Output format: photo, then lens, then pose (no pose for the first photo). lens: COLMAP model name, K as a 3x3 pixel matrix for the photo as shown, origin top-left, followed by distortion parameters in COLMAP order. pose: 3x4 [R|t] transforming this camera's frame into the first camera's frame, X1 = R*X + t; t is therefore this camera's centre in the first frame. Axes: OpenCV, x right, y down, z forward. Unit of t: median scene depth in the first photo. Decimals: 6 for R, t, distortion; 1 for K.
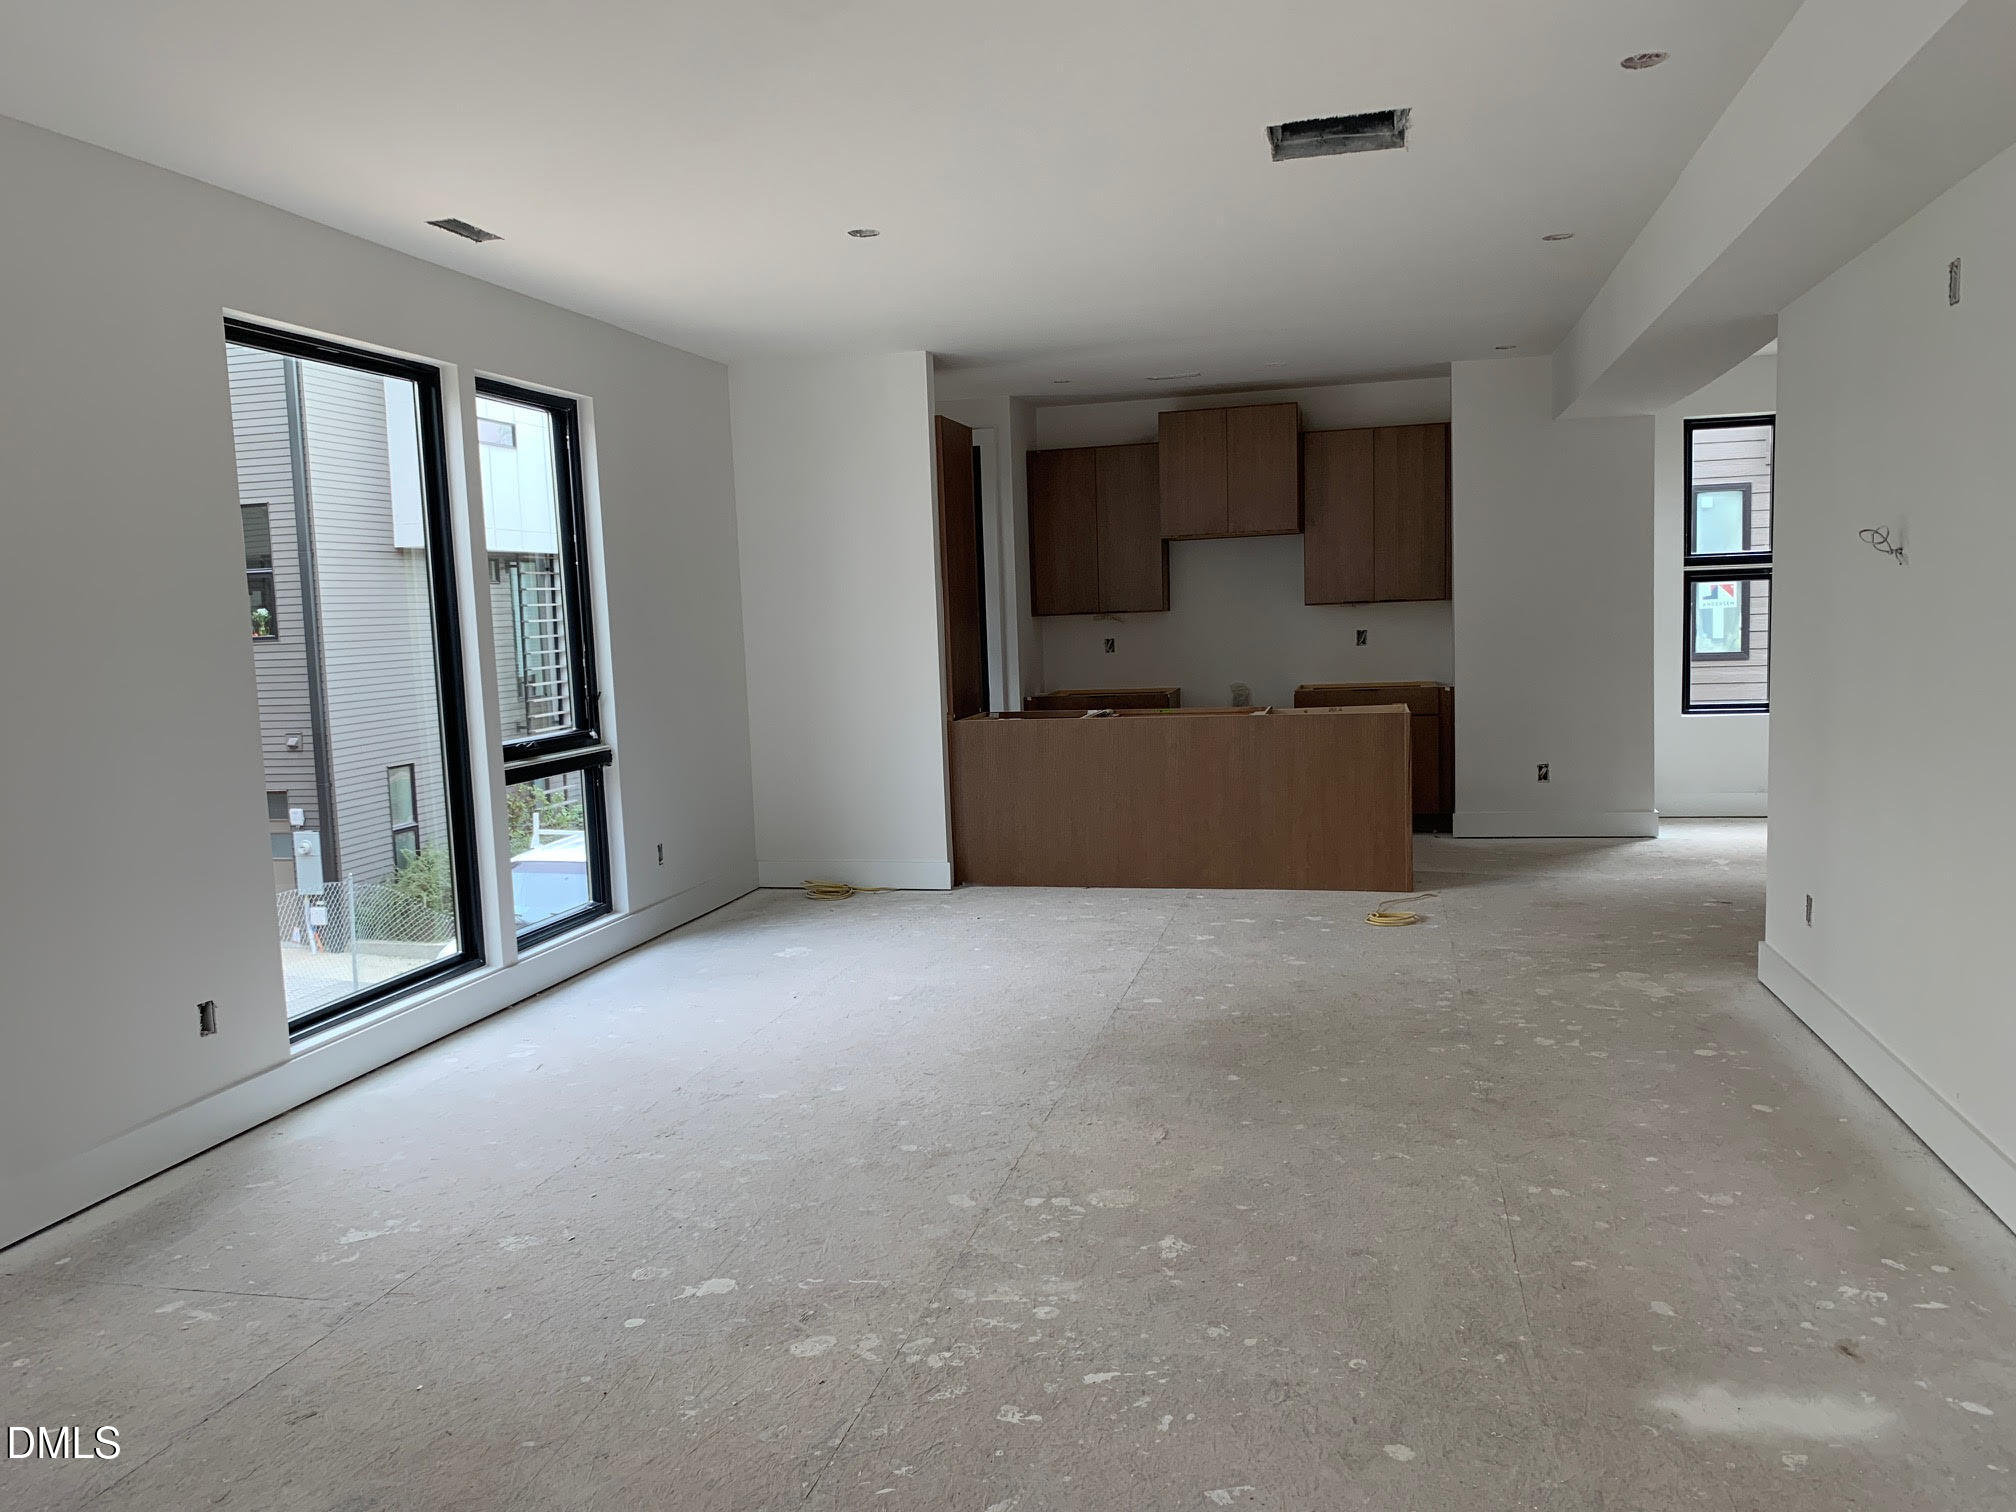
lens RADIAL K [[1535.0, 0, 993.5], [0, 1535.0, 743.9], [0, 0, 1]] dist [0.059654, -0.079418]
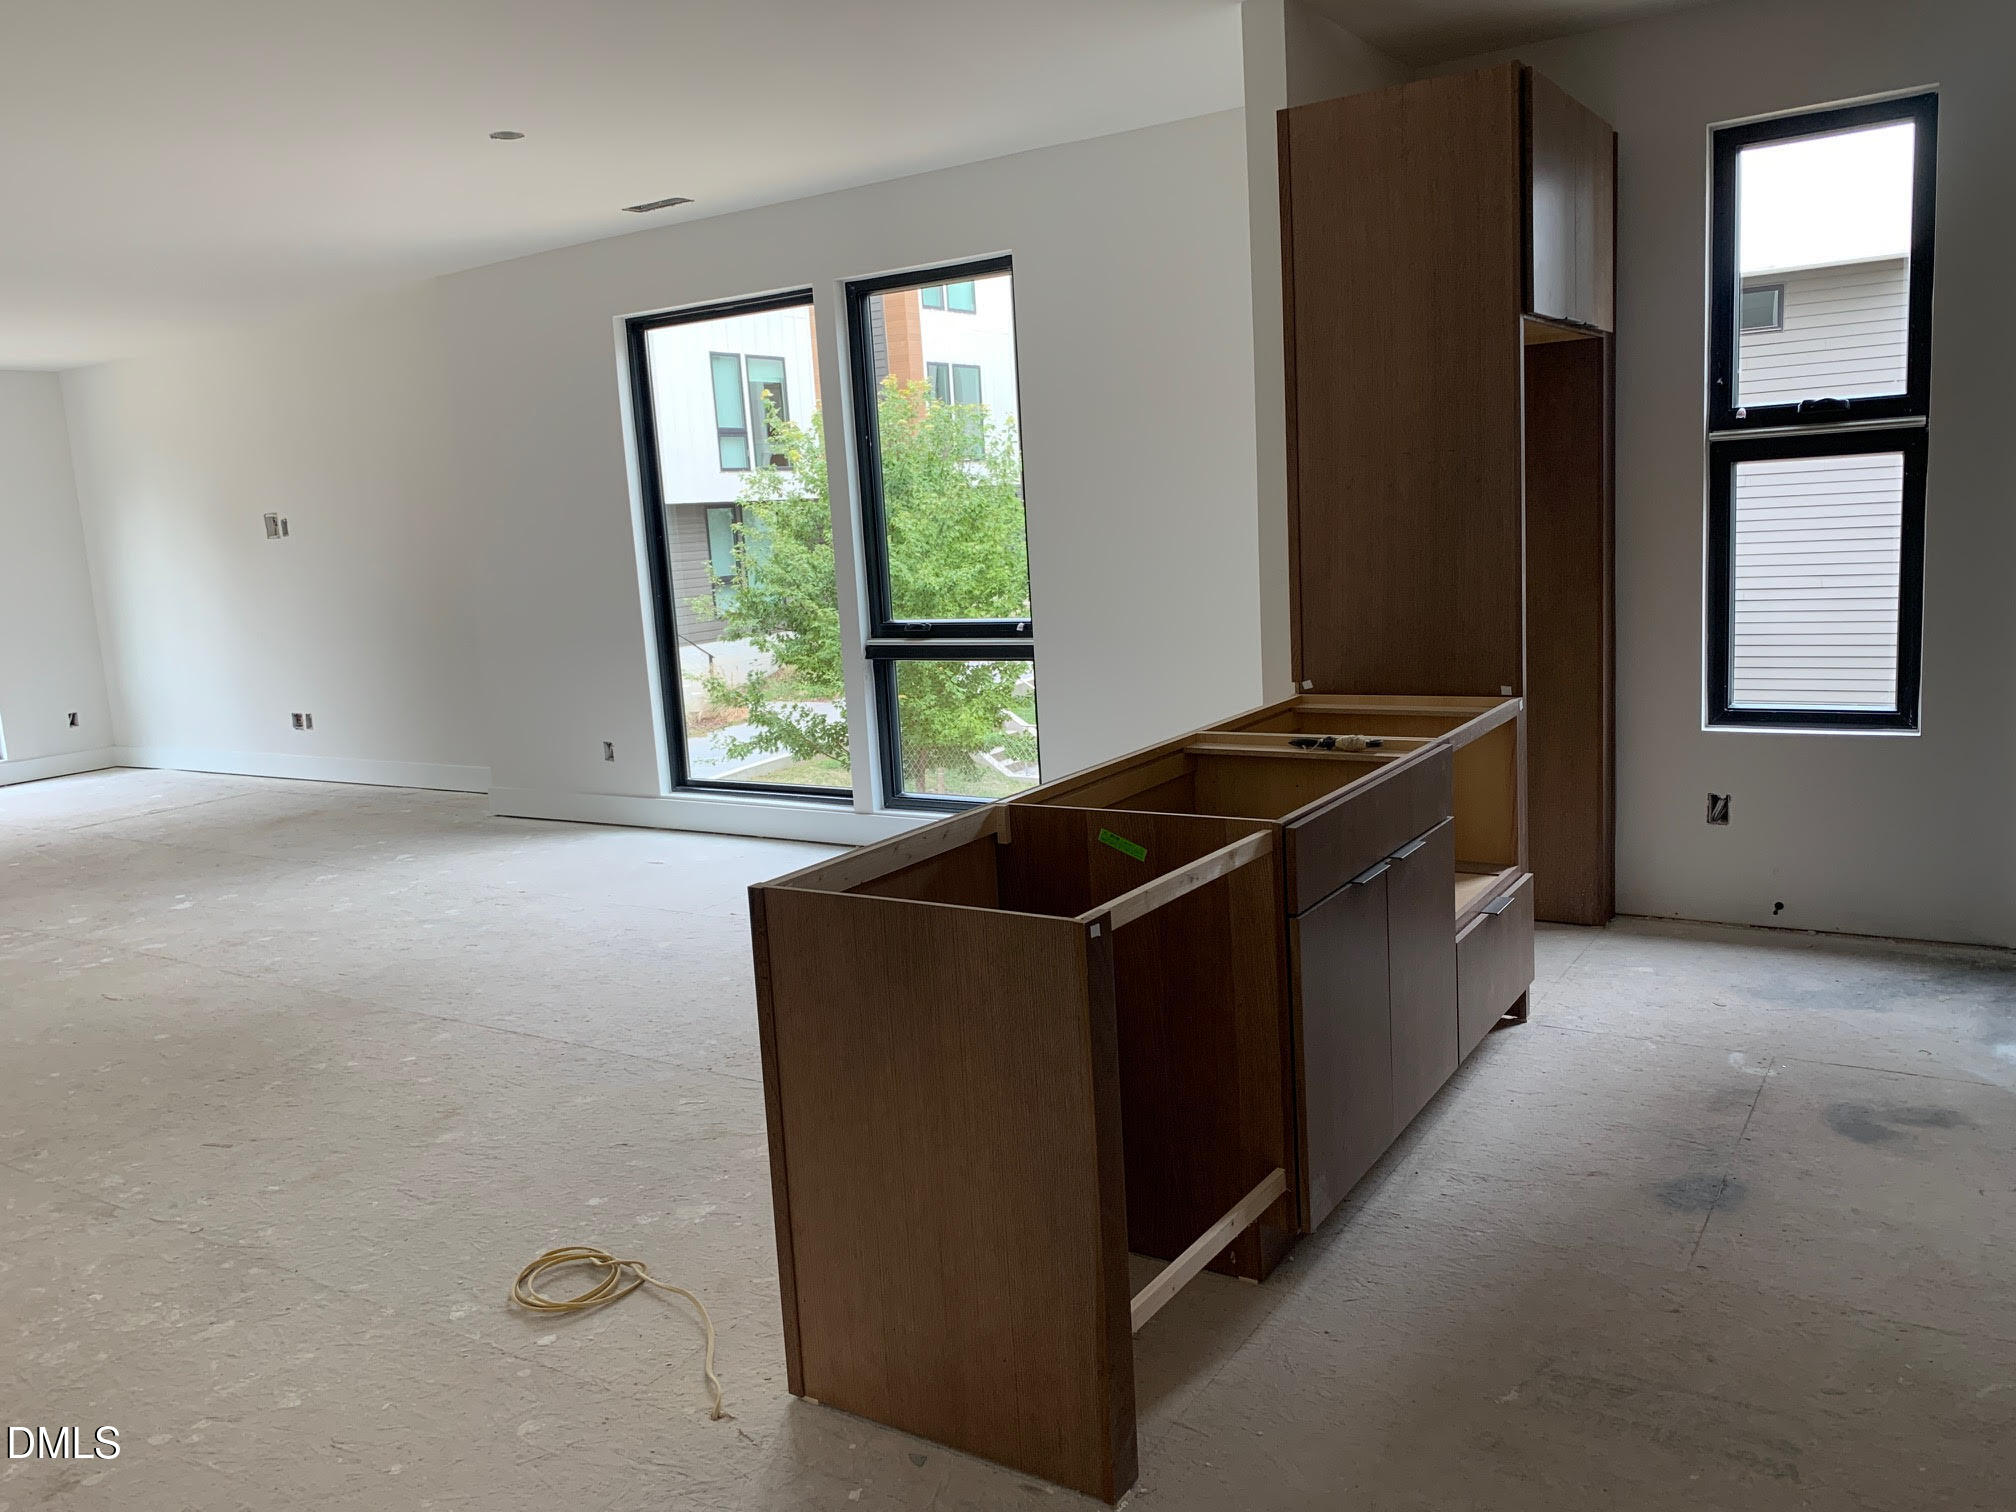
lens RADIAL K [[1523.1, 0, 1008.0], [0, 1523.1, 756.0], [0, 0, 1]] dist [0.071962, -0.114728]
pose [[-0.320559, 0.207305, -0.924265, 1.085407], [-0.010222, 0.974944, 0.222217, -0.237231], [0.947173, 0.080681, -0.310408, 2.275814]]
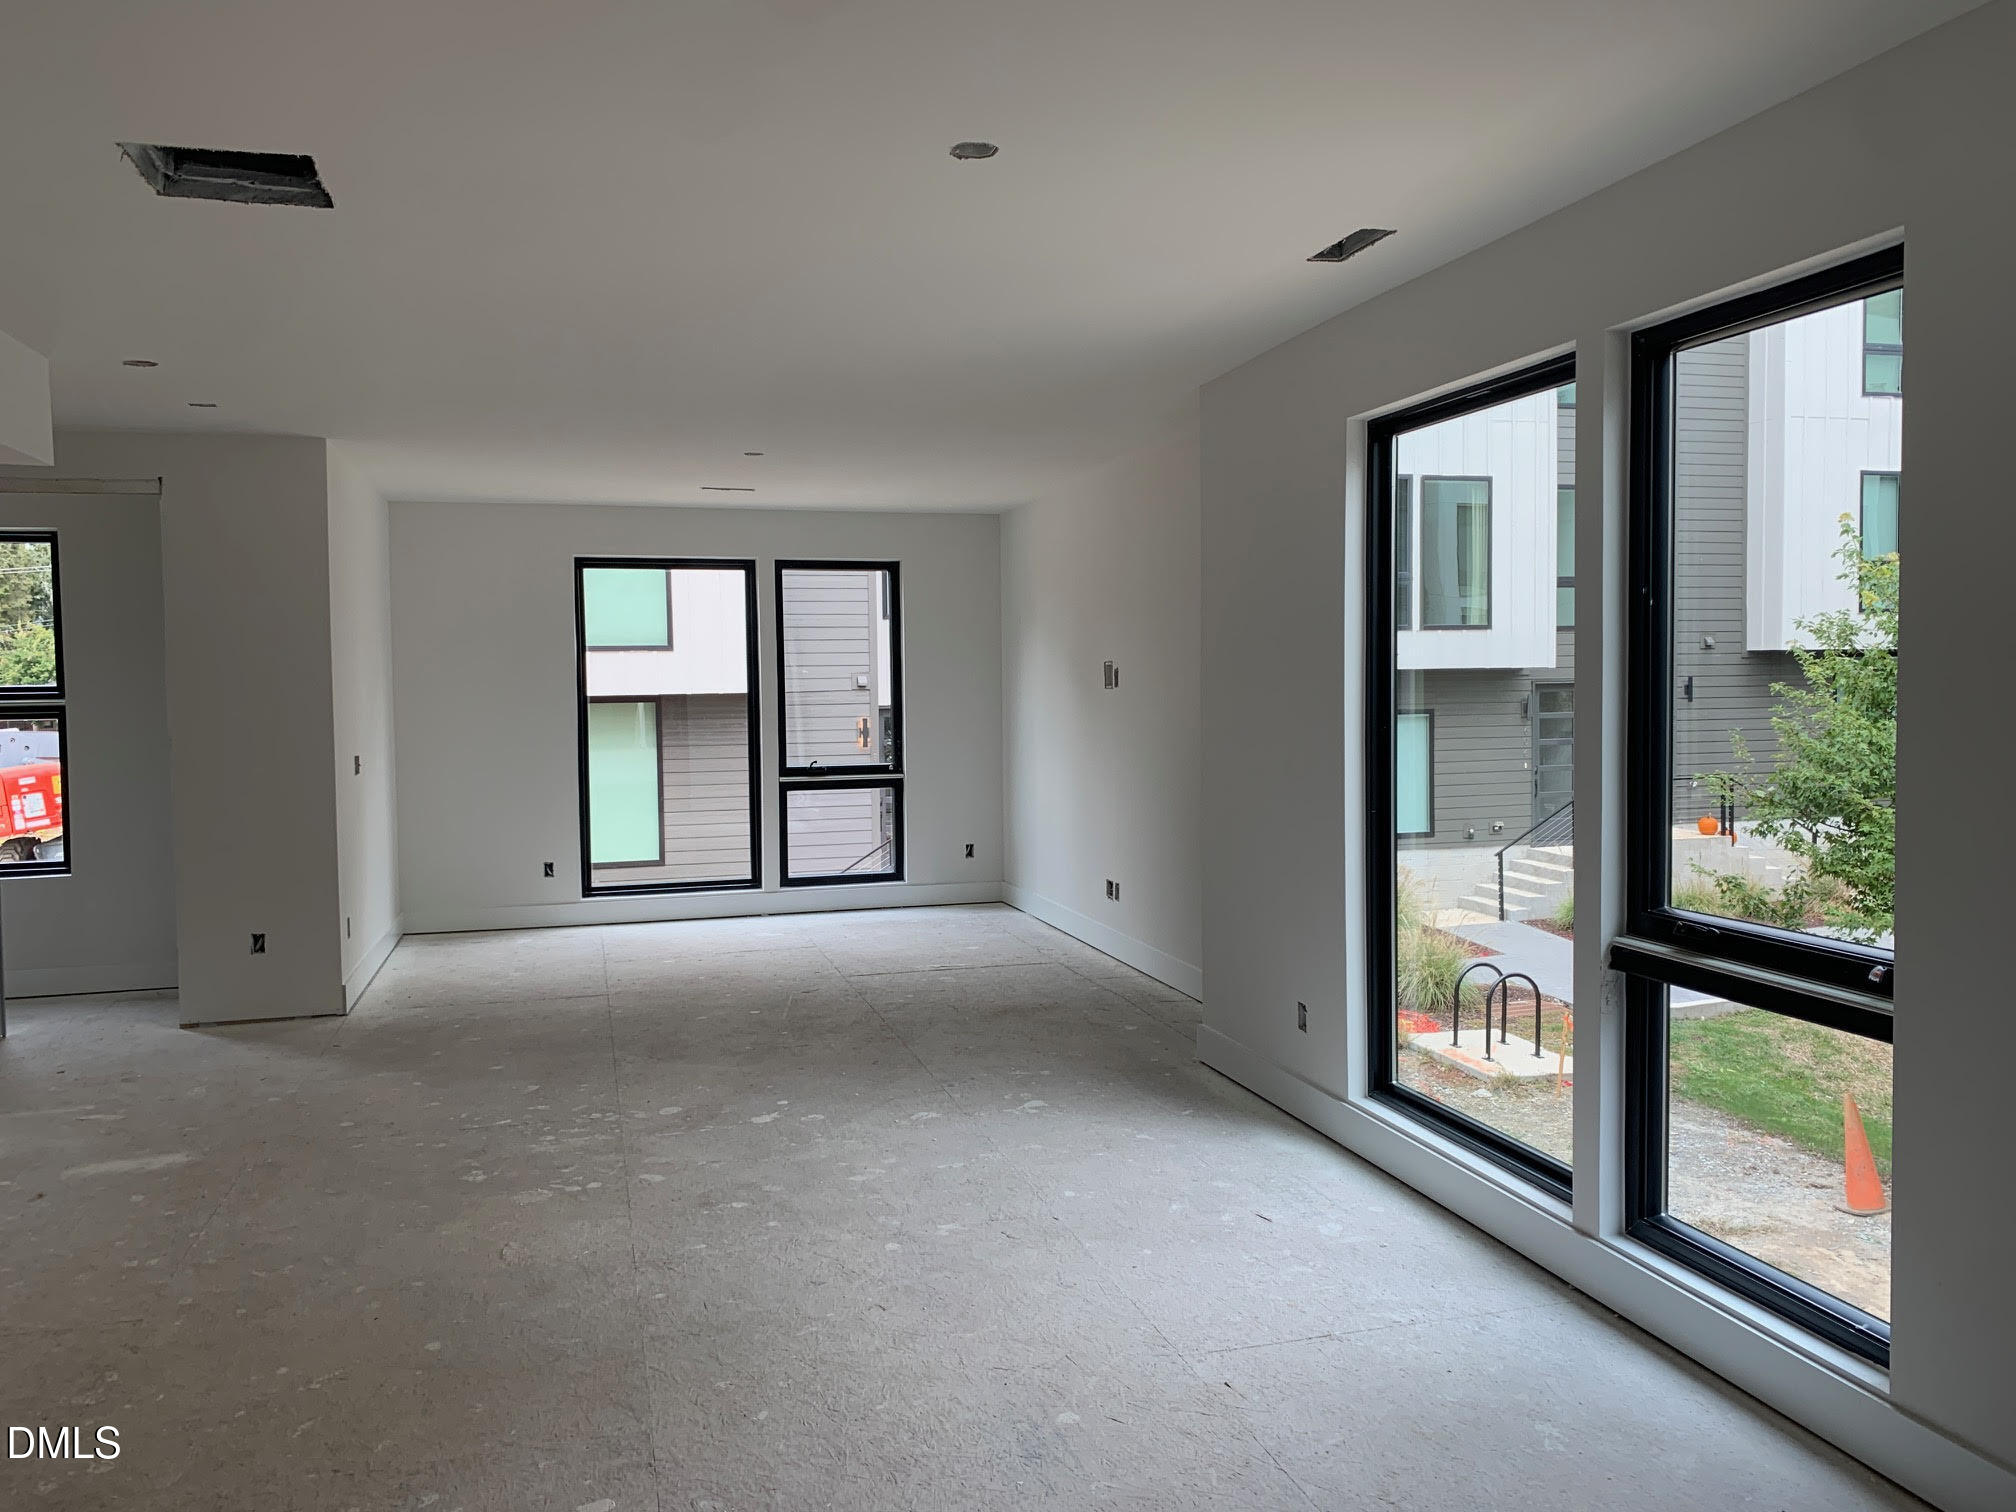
lens RADIAL K [[1523.1, 0, 1008.0], [0, 1523.1, 756.0], [0, 0, 1]] dist [0.071962, -0.114728]
pose [[-0.867715, 0.072130, -0.491801, 0.331759], [0.001079, 0.989686, 0.143249, -0.241186], [0.497062, 0.123768, -0.858843, 2.230079]]
